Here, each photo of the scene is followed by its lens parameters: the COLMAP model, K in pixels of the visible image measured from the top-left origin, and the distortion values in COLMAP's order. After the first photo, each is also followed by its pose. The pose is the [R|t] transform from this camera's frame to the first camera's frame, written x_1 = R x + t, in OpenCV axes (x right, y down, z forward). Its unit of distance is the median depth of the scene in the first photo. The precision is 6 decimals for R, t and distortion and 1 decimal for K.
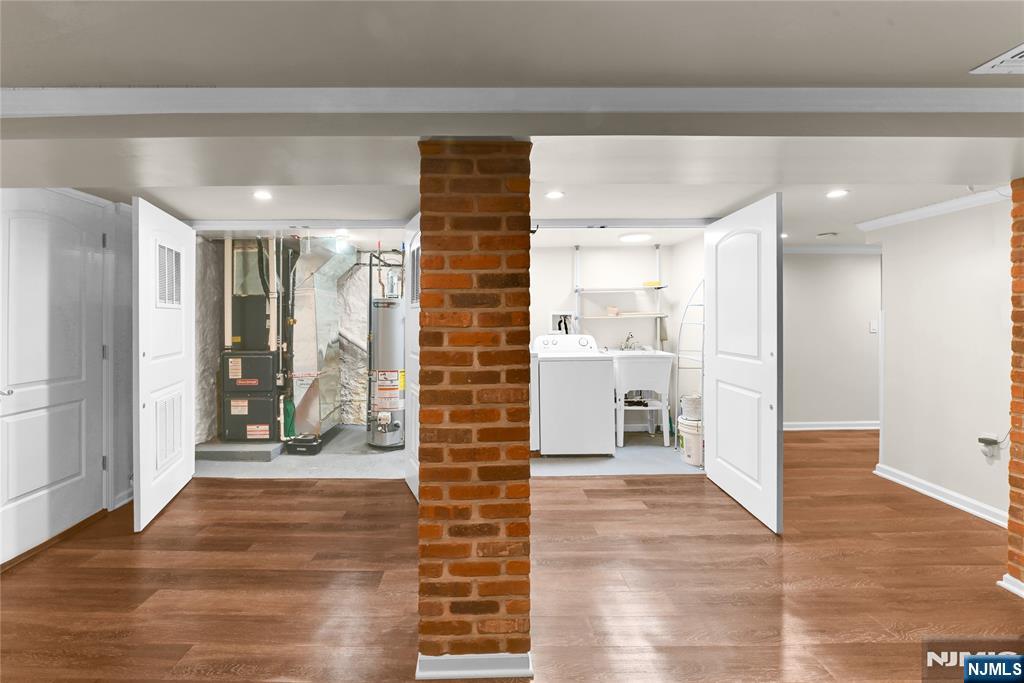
lens RADIAL K [[417.1, 0, 505.7], [0, 417.1, 316.2], [0, 0, 1]] dist [-0.003887, -0.001247]
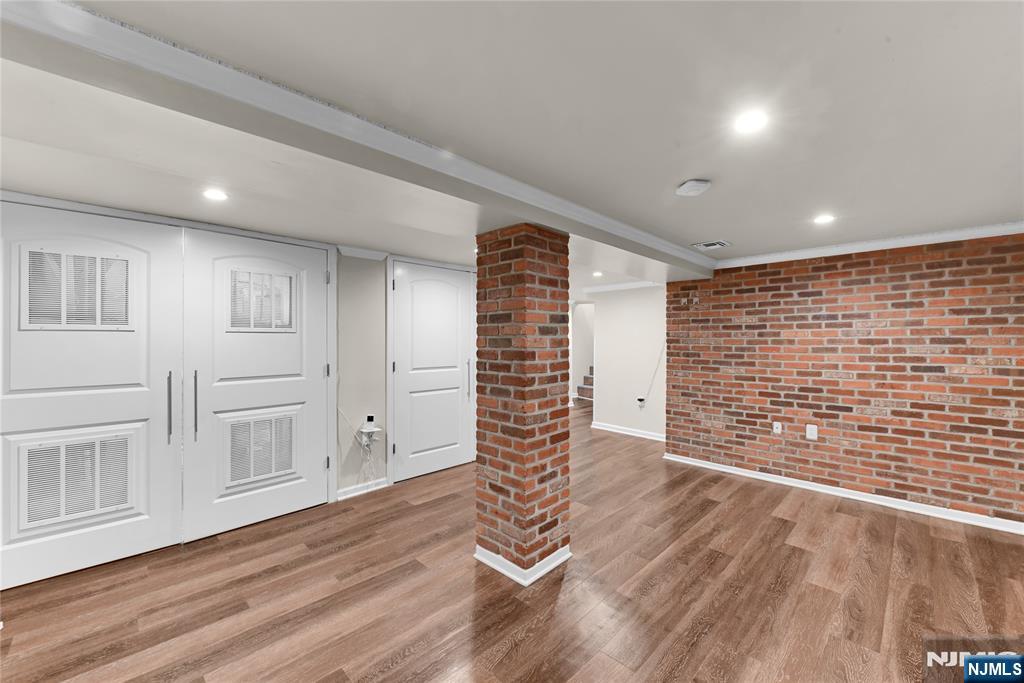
lens RADIAL K [[401.6, 0, 508.8], [0, 401.6, 335.3], [0, 0, 1]] dist [0.004372, -0.000342]
pose [[0.712875, 0.010792, 0.701208, -1.245630], [-0.007414, 0.999942, -0.007852, -0.007480], [-0.701252, 0.000399, 0.712913, 0.023757]]
